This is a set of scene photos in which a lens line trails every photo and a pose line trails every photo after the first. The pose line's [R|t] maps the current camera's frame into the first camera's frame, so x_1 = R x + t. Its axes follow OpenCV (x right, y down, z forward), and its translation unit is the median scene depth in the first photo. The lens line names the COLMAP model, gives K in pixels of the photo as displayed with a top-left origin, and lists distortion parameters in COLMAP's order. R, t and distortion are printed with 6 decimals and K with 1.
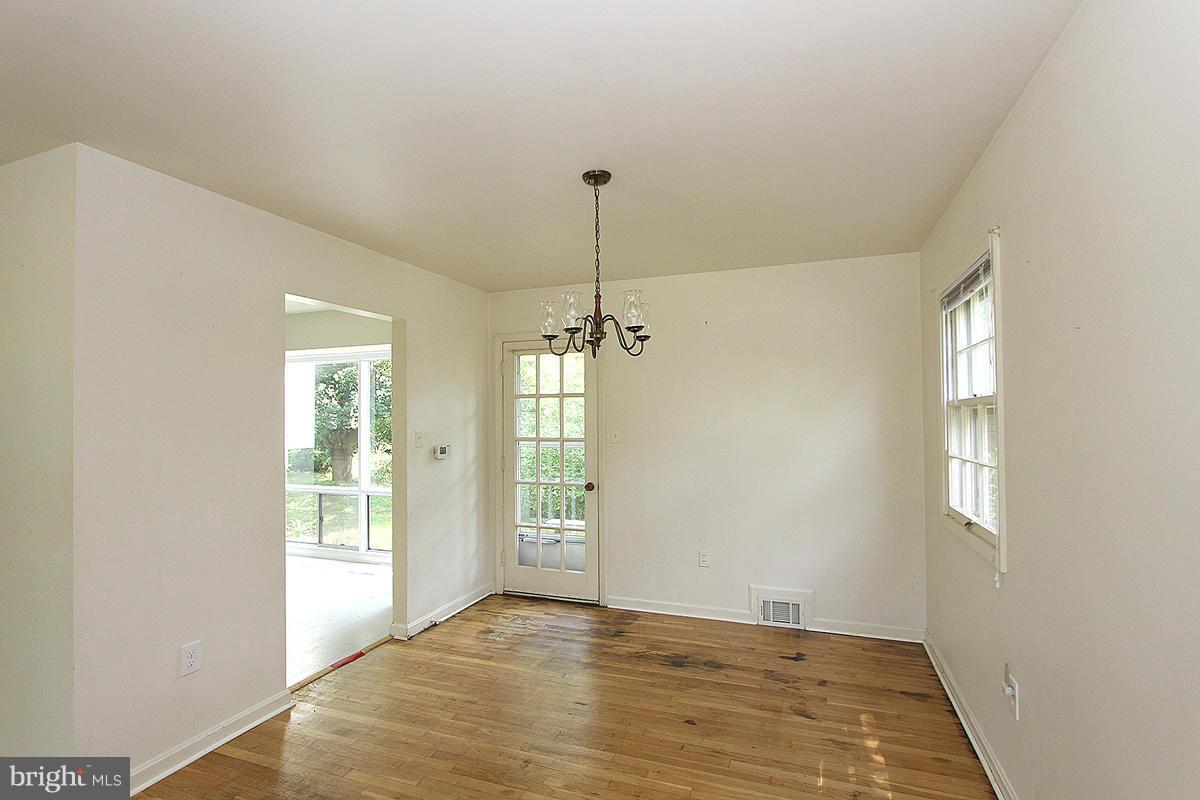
lens RADIAL K [[578.3, 0, 591.9], [0, 578.3, 402.9], [0, 0, 1]] dist [-0.013868, 0.000597]
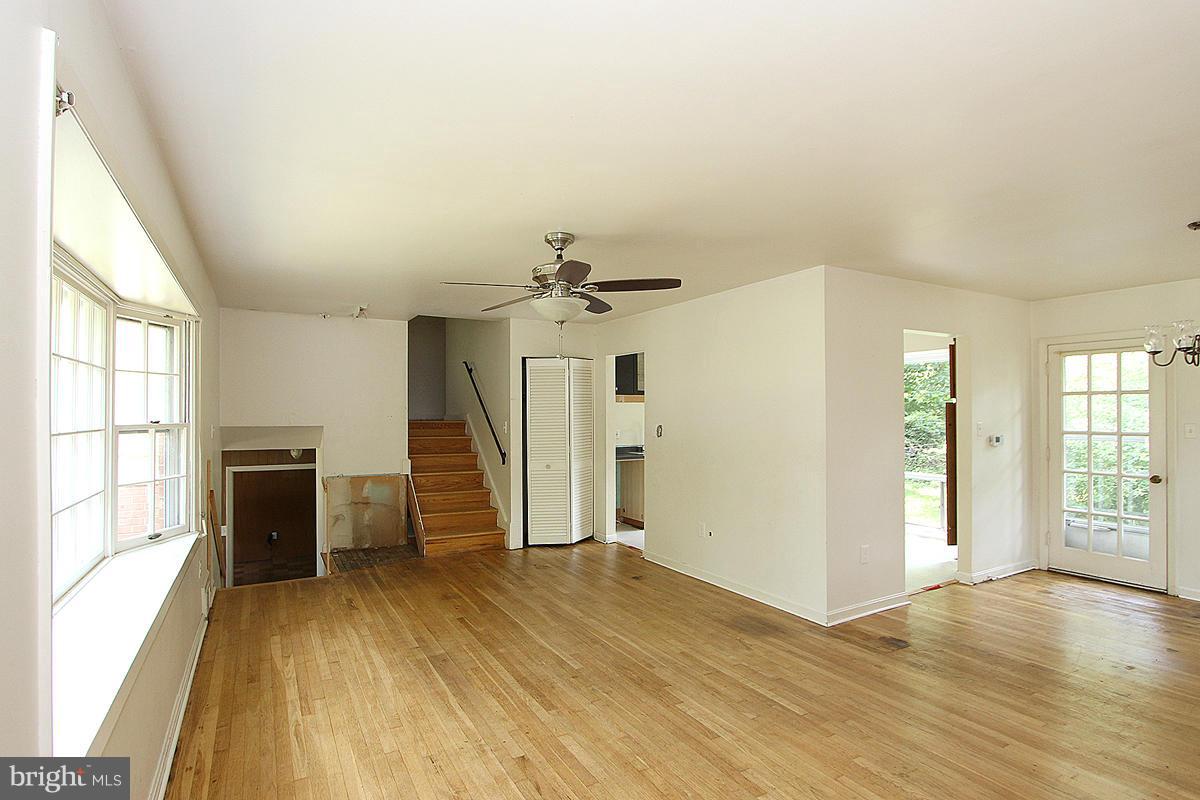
lens RADIAL K [[578.3, 0, 610.5], [0, 578.3, 410.5], [0, 0, 1]] dist [-0.013868, 0.000597]
pose [[0.775439, 0.002416, -0.631418, -0.115810], [0.008693, 0.999857, 0.014502, -0.002575], [0.631362, -0.016734, 0.775307, -0.414398]]
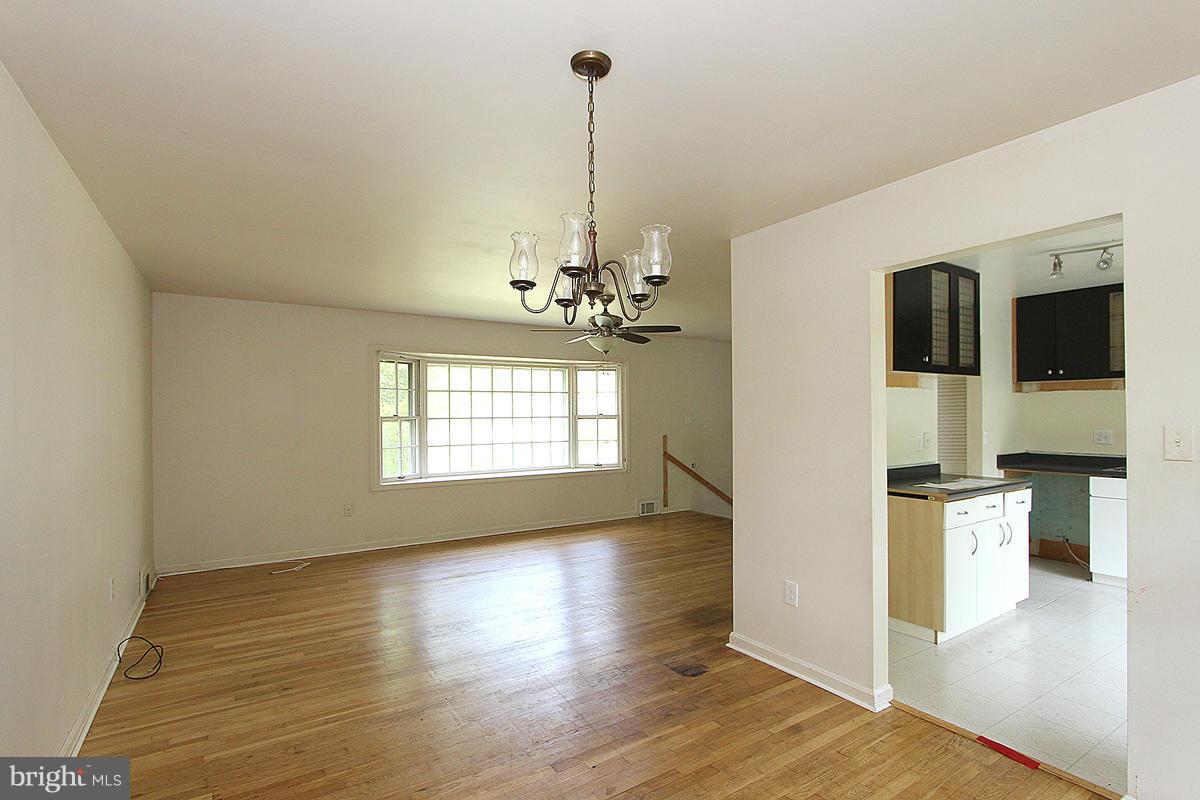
lens RADIAL K [[578.3, 0, 604.3], [0, 578.3, 405.6], [0, 0, 1]] dist [-0.013868, 0.000597]
pose [[-0.589735, -0.000836, -0.807597, 0.323521], [0.027522, 0.999398, -0.021132, 0.026357], [0.807128, -0.034689, -0.589356, 0.812229]]
